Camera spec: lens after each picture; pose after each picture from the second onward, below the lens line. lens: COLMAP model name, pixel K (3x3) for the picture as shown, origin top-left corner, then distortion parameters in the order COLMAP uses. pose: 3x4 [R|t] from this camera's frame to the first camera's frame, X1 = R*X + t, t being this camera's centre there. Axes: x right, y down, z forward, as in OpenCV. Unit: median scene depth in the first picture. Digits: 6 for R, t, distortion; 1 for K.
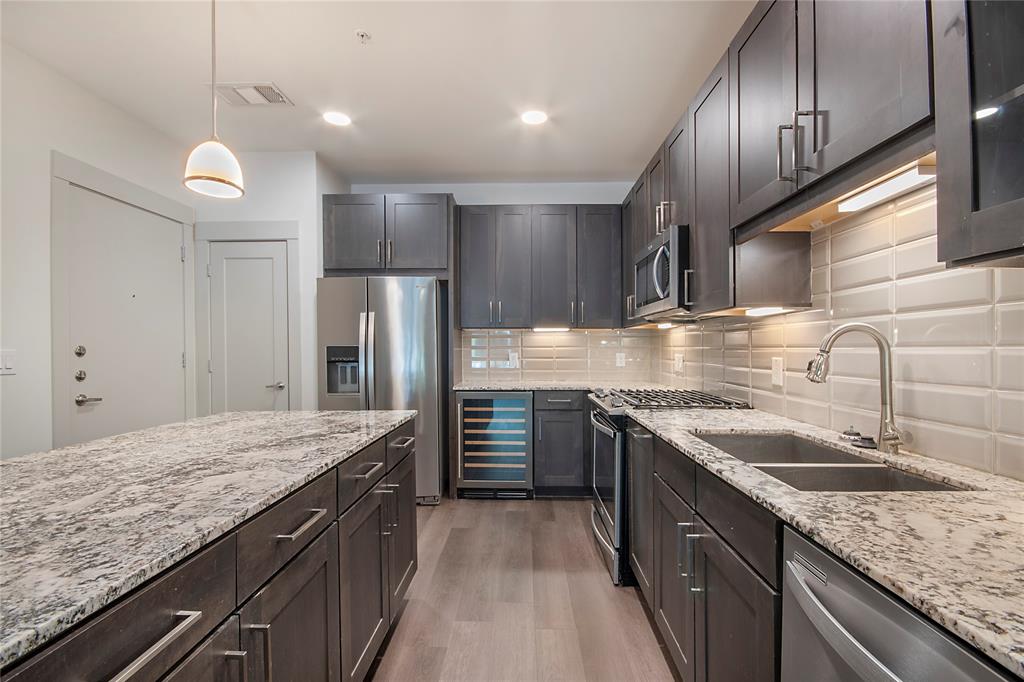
lens RADIAL K [[456.7, 0, 515.0], [0, 456.7, 341.6], [0, 0, 1]] dist [-0.008045, 0.003679]
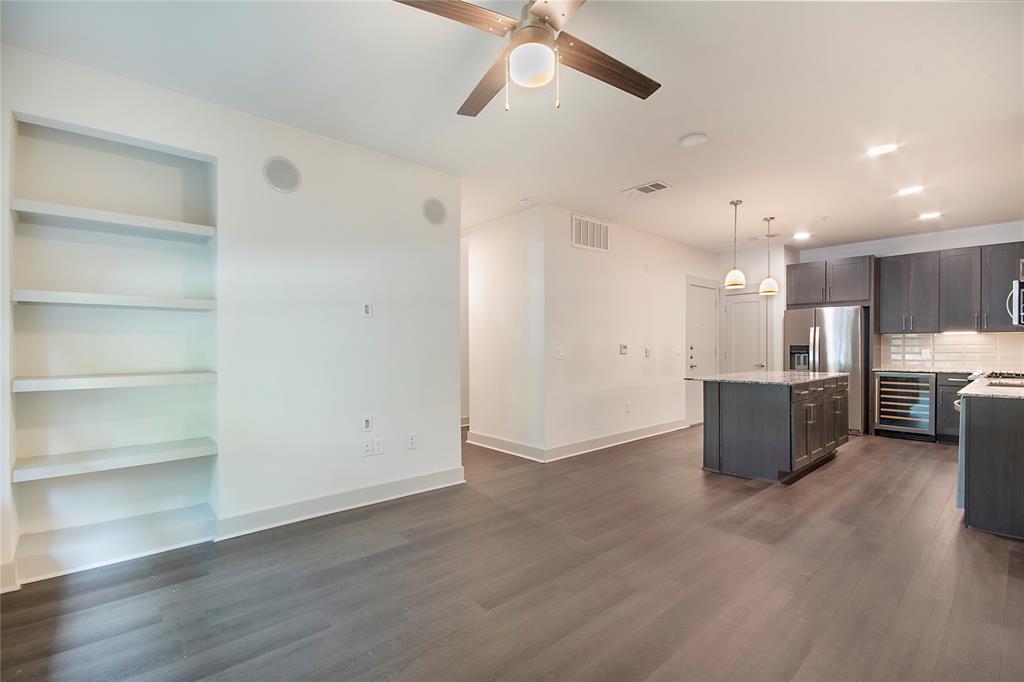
lens RADIAL K [[456.7, 0, 502.7], [0, 456.7, 354.5], [0, 0, 1]] dist [-0.008045, 0.003679]
pose [[0.670158, 0.012358, -0.742115, 0.208926], [0.011932, 0.999553, 0.027421, -0.018379], [0.742122, -0.027232, 0.669711, -1.213261]]
